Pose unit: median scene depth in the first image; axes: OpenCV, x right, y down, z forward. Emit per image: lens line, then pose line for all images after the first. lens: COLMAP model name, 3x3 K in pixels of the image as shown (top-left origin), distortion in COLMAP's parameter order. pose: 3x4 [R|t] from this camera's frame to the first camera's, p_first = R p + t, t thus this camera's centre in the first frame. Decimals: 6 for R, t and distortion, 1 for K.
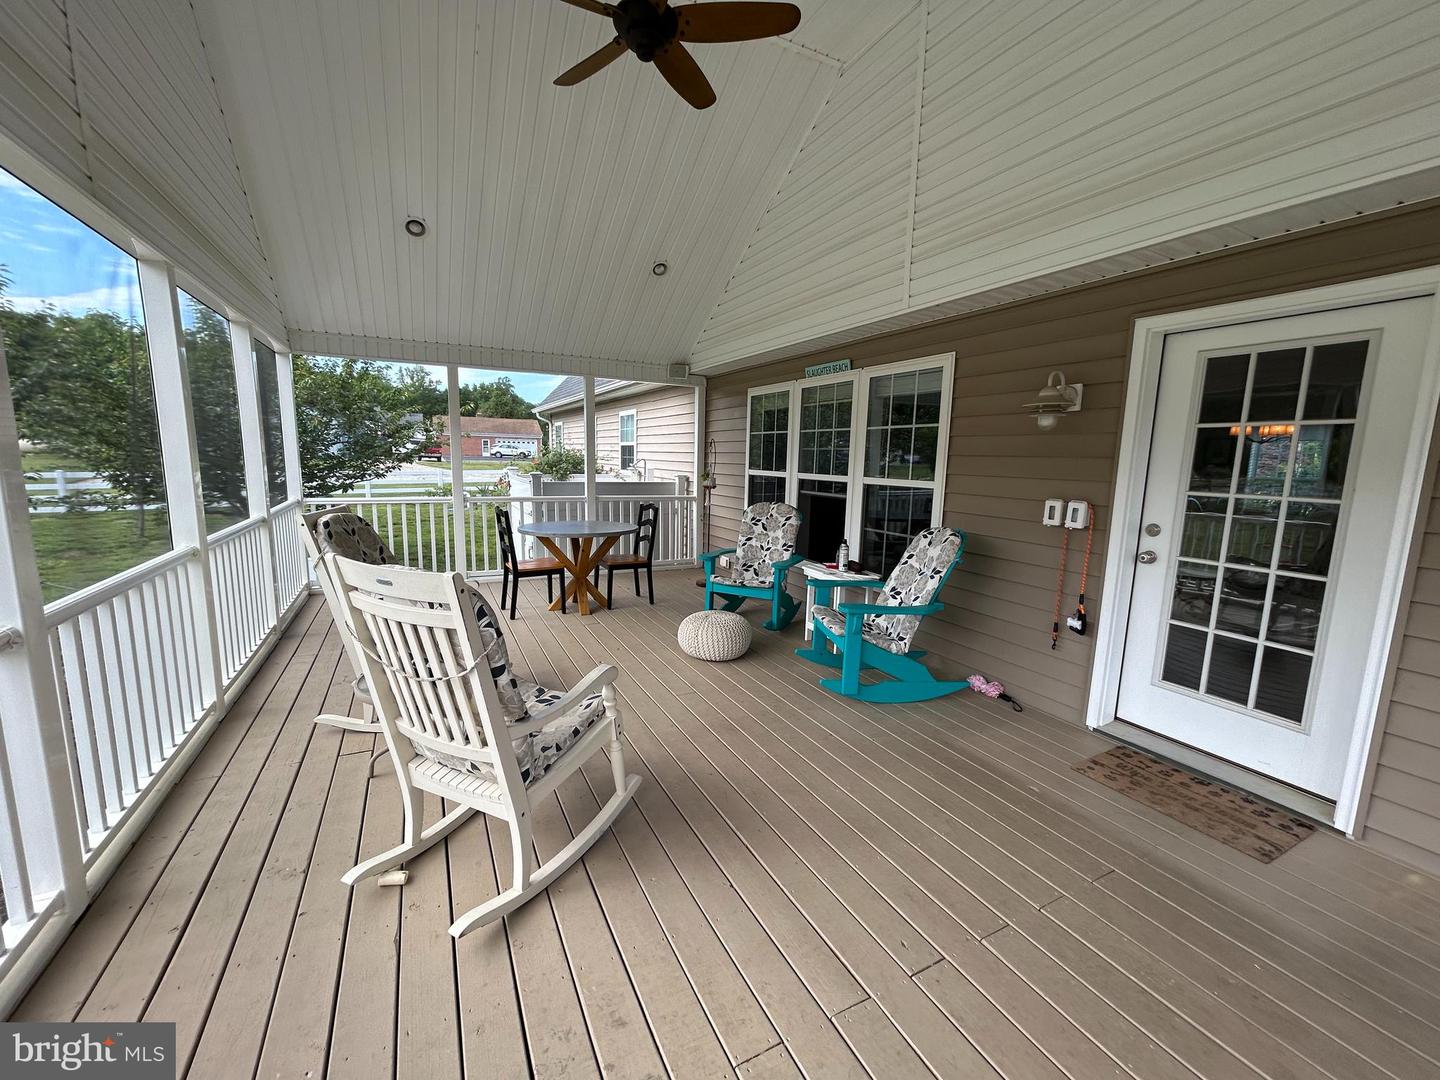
lens RADIAL K [[567.5, 0, 710.8], [0, 567.5, 536.9], [0, 0, 1]] dist [-0.001154, 0.000009]
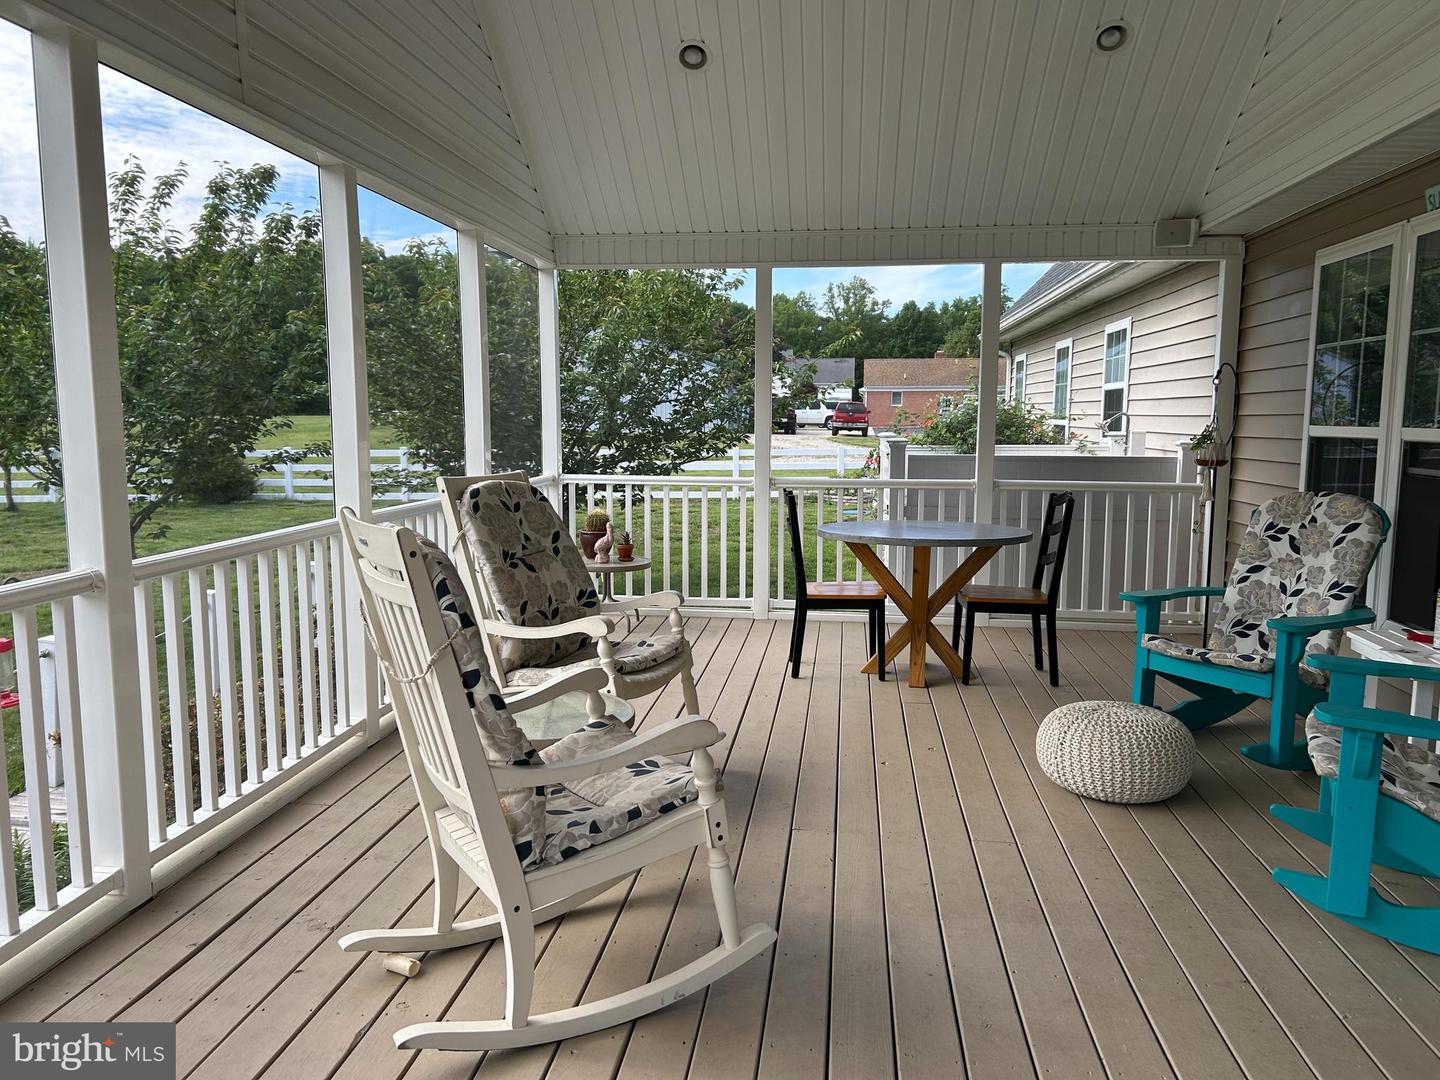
lens RADIAL K [[1062.9, 0, 728.8], [0, 1062.9, 538.1], [0, 0, 1]] dist [0.030113, -0.018211]
pose [[0.834511, 0.043257, -0.549290, 0.189969], [-0.063339, 0.997836, -0.017648, 0.021634], [0.547338, 0.049519, 0.835445, 0.024106]]
